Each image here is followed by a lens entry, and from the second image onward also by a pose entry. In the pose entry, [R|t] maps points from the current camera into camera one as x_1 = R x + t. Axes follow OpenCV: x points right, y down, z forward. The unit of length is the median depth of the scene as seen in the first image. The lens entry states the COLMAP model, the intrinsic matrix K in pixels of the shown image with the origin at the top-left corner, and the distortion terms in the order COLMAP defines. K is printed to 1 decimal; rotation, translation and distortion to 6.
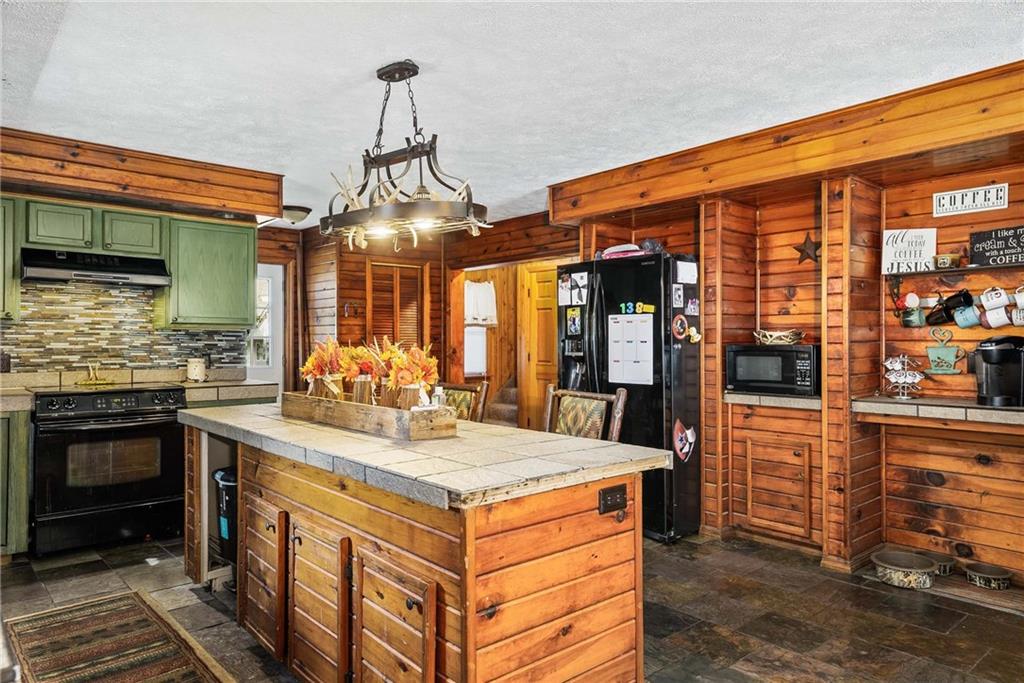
lens RADIAL K [[670.2, 0, 512.0], [0, 670.2, 341.5], [0, 0, 1]] dist [0.004470, 0.001626]
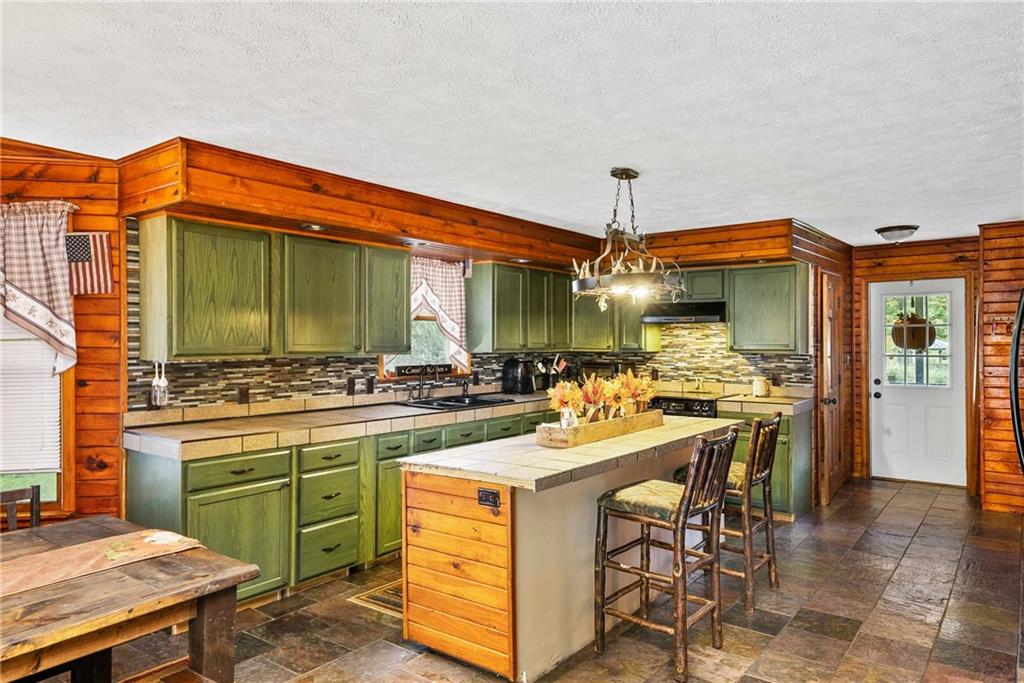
lens RADIAL K [[670.2, 0, 512.0], [0, 670.2, 341.5], [0, 0, 1]] dist [0.004470, 0.001626]
pose [[0.199422, -0.000824, -0.979913, 0.697047], [0.005113, 0.999987, 0.000200, -0.046569], [0.979900, -0.005050, 0.199424, 0.330782]]
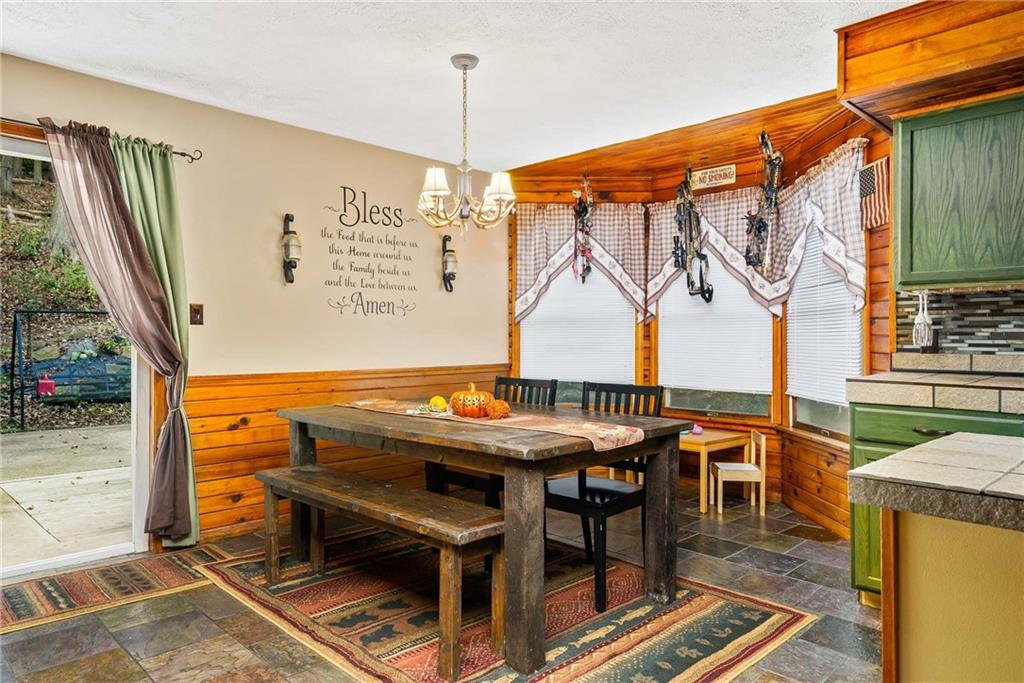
lens RADIAL K [[670.2, 0, 512.0], [0, 670.2, 341.5], [0, 0, 1]] dist [0.004470, 0.001626]
pose [[-0.998291, 0.000393, -0.058442, 0.199158], [0.000214, 0.999995, 0.003067, 0.033028], [0.058443, 0.003049, -0.998286, 0.798363]]
